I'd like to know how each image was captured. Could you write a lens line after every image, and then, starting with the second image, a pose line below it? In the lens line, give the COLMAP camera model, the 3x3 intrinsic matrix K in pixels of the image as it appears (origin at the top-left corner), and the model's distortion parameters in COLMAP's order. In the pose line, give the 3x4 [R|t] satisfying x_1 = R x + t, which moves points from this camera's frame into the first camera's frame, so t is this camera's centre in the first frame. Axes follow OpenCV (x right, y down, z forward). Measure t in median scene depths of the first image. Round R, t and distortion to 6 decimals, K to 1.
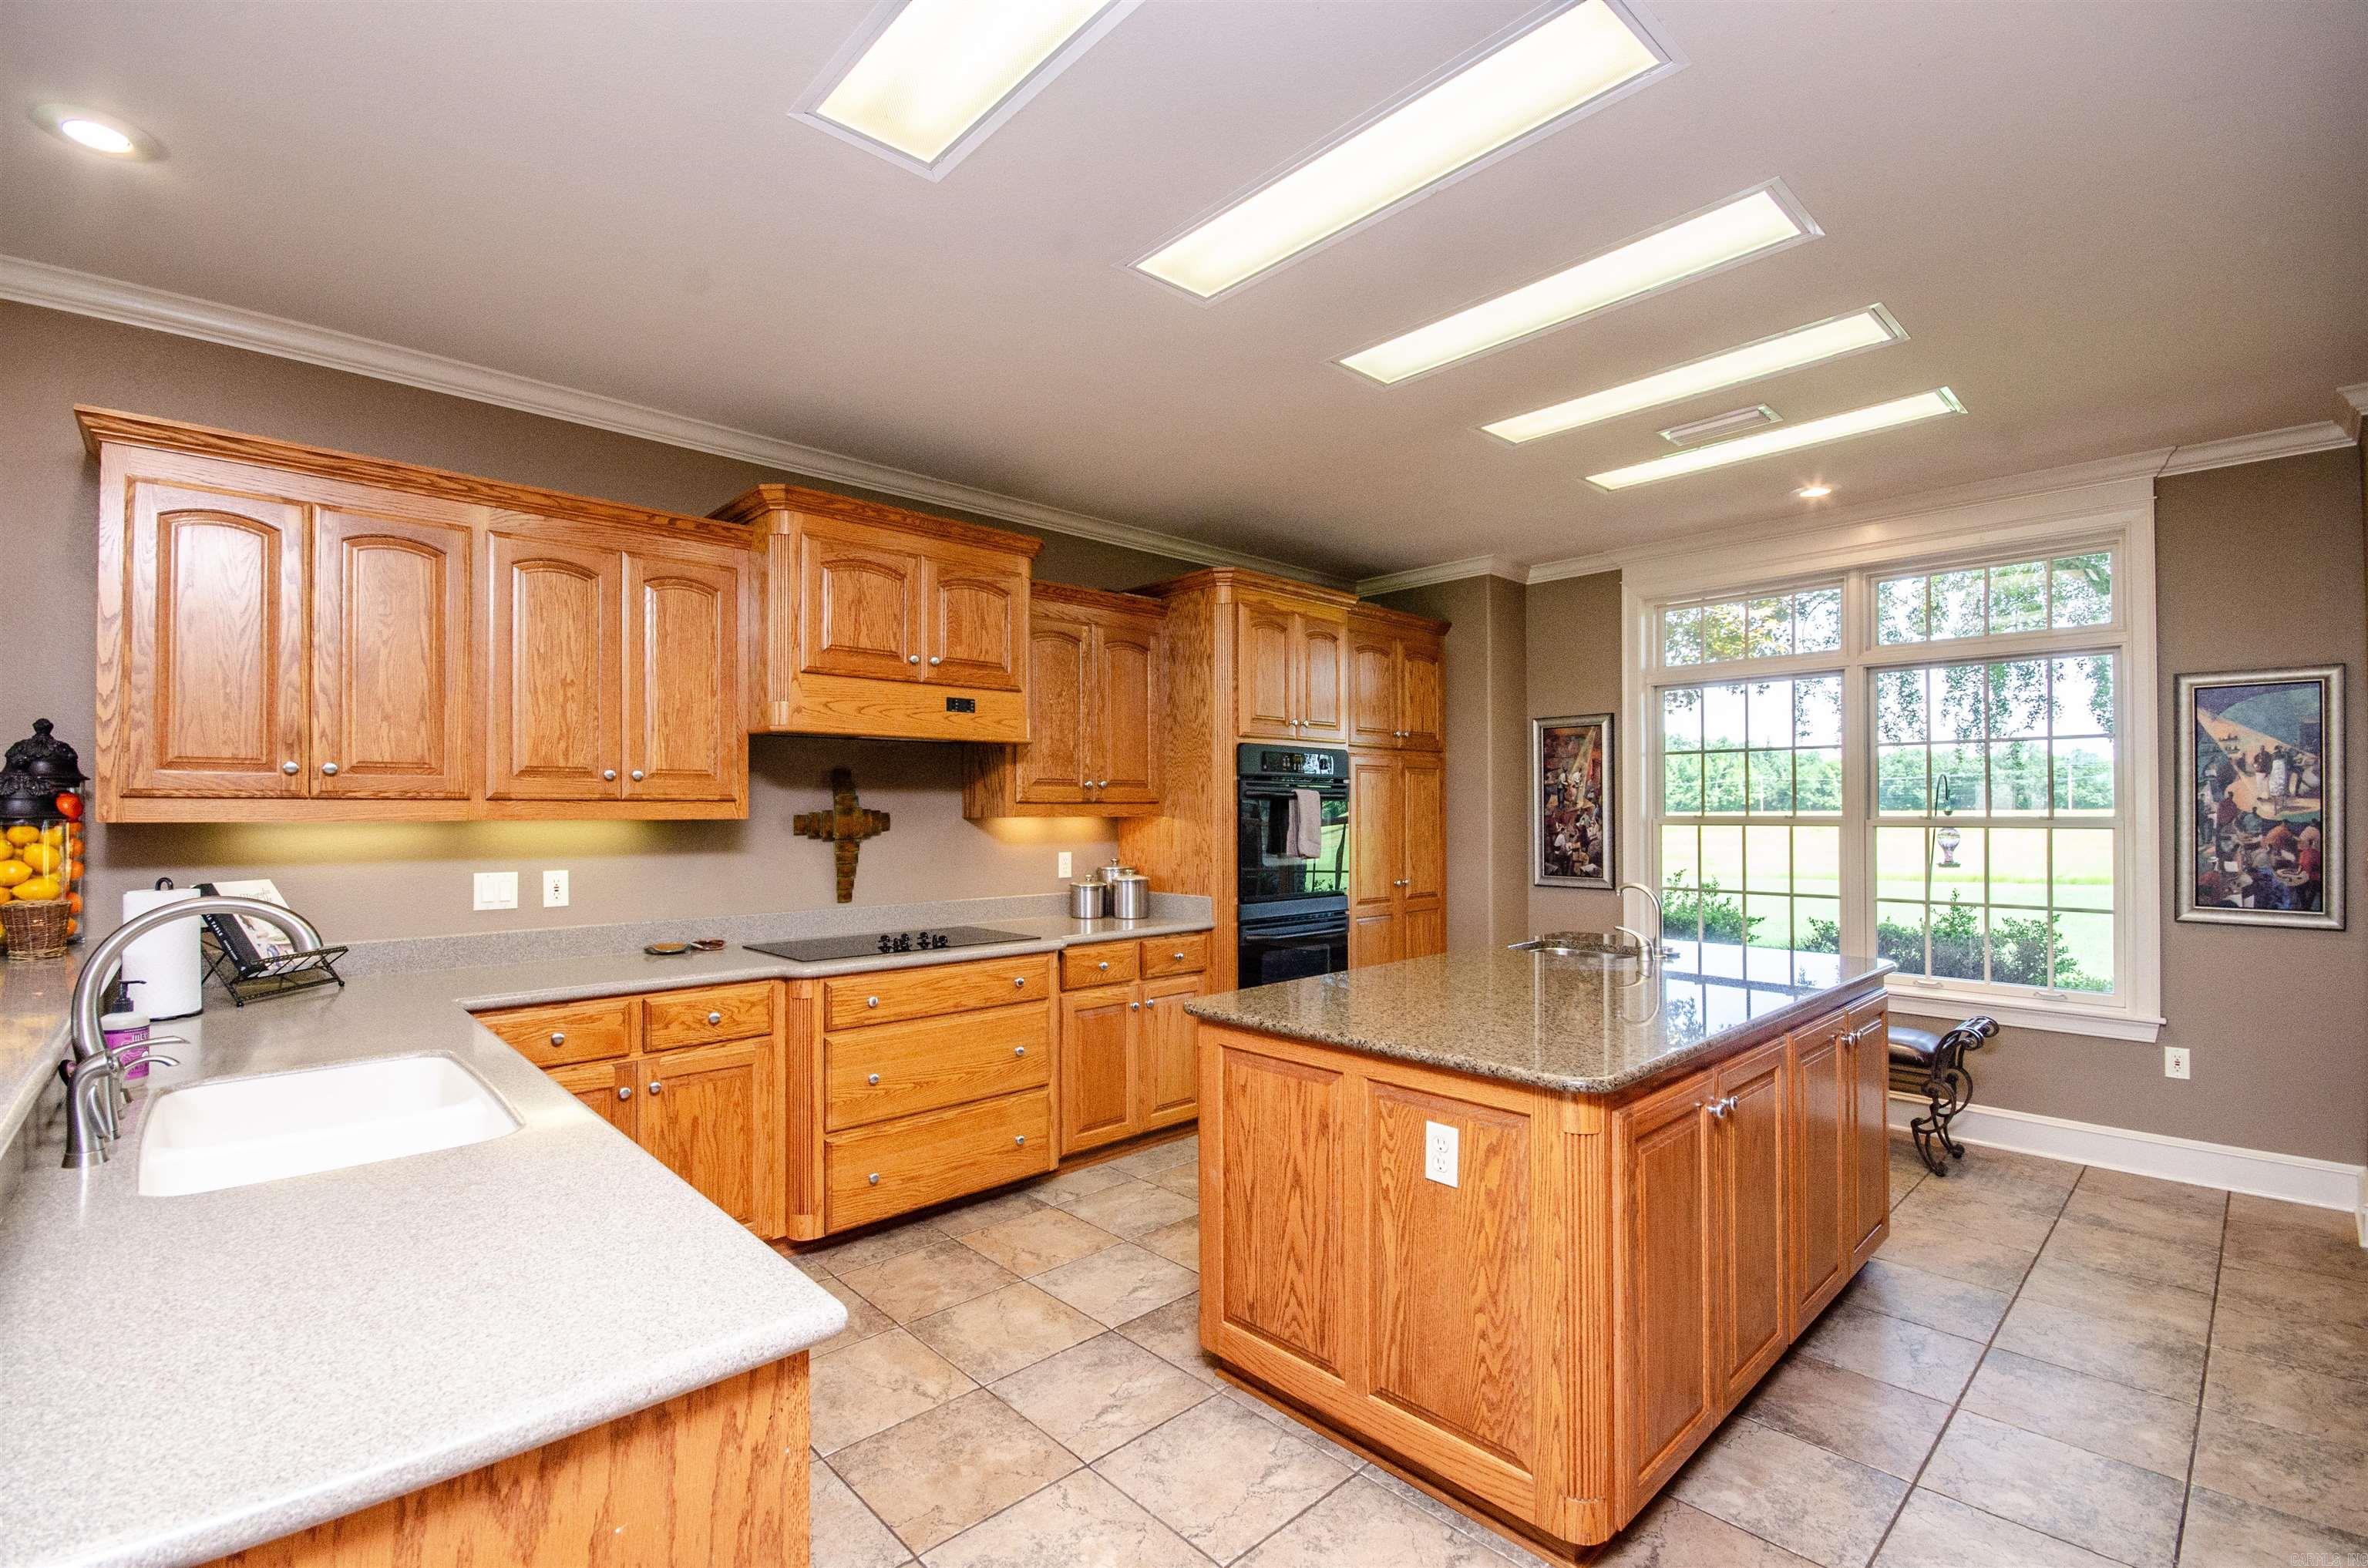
lens RADIAL K [[1039.1, 0, 1177.7], [0, 1039.1, 793.4], [0, 0, 1]] dist [-0.016051, -0.001806]
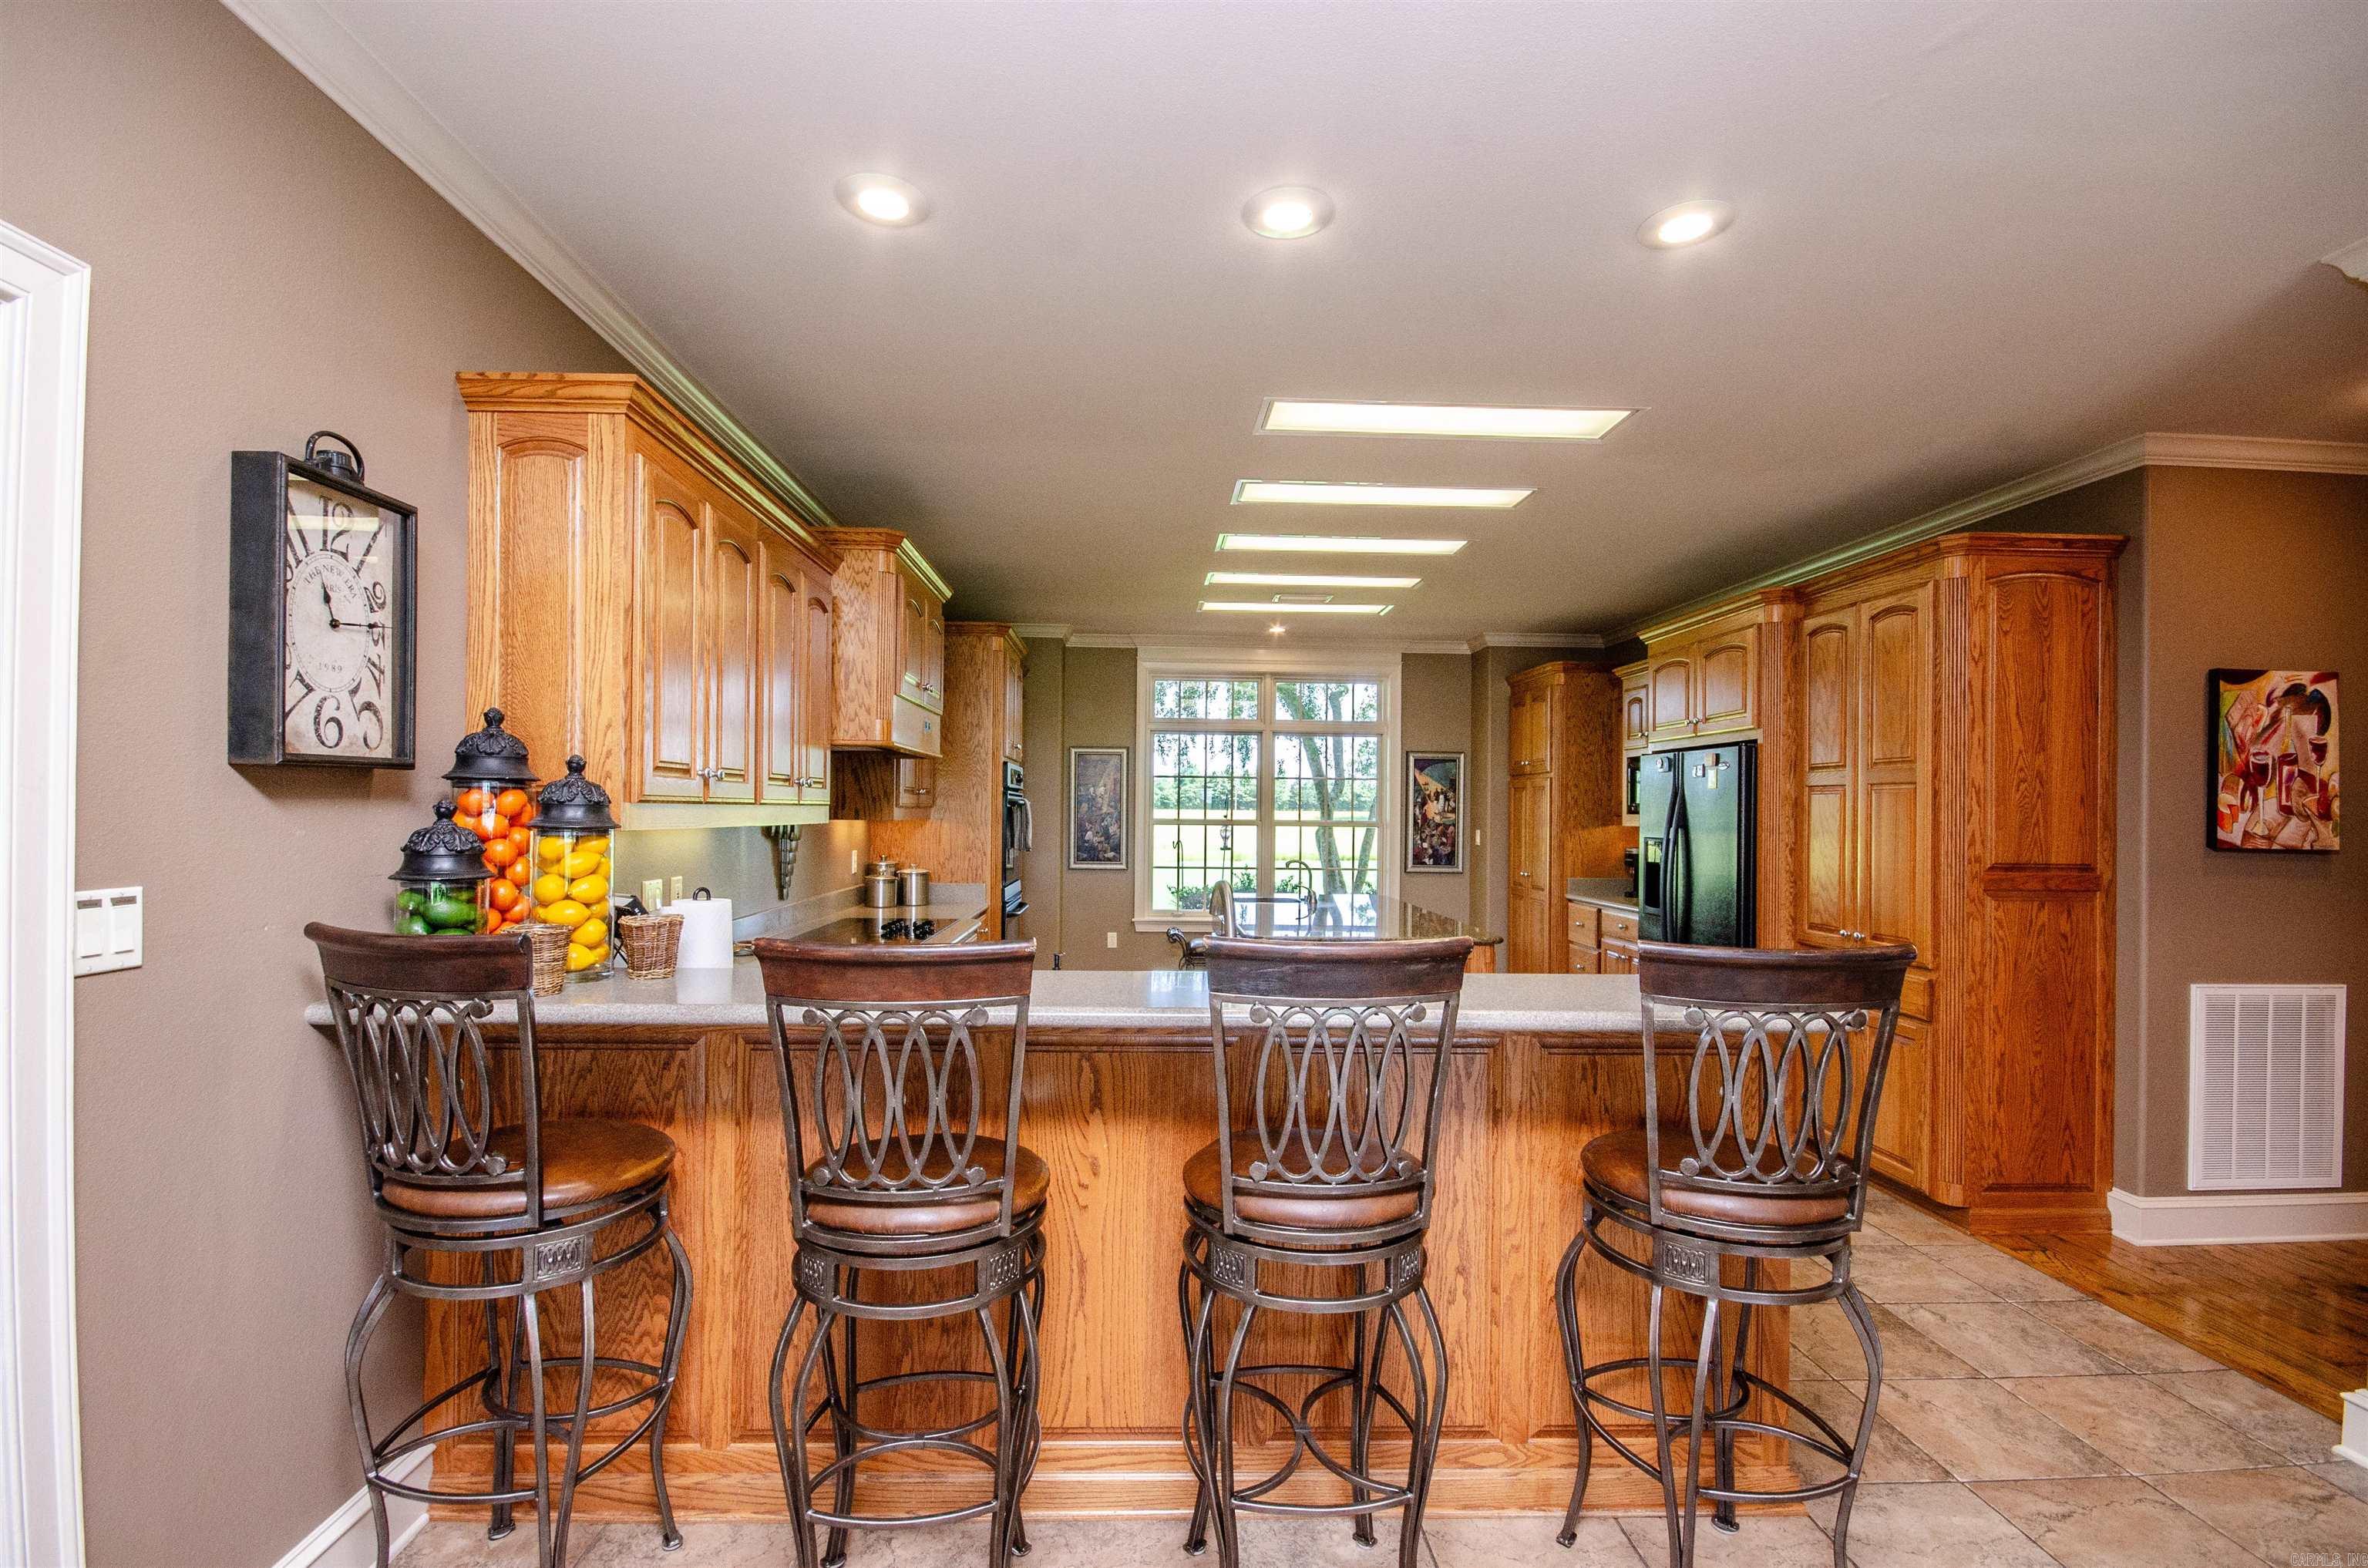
lens RADIAL K [[1039.1, 0, 1178.3], [0, 1039.1, 806.2], [0, 0, 1]] dist [-0.016051, -0.001806]
pose [[0.648066, 0.011880, 0.761491, -0.865040], [-0.024302, 0.999692, 0.005086, -0.006605], [-0.761196, -0.021802, 0.648155, 0.007702]]
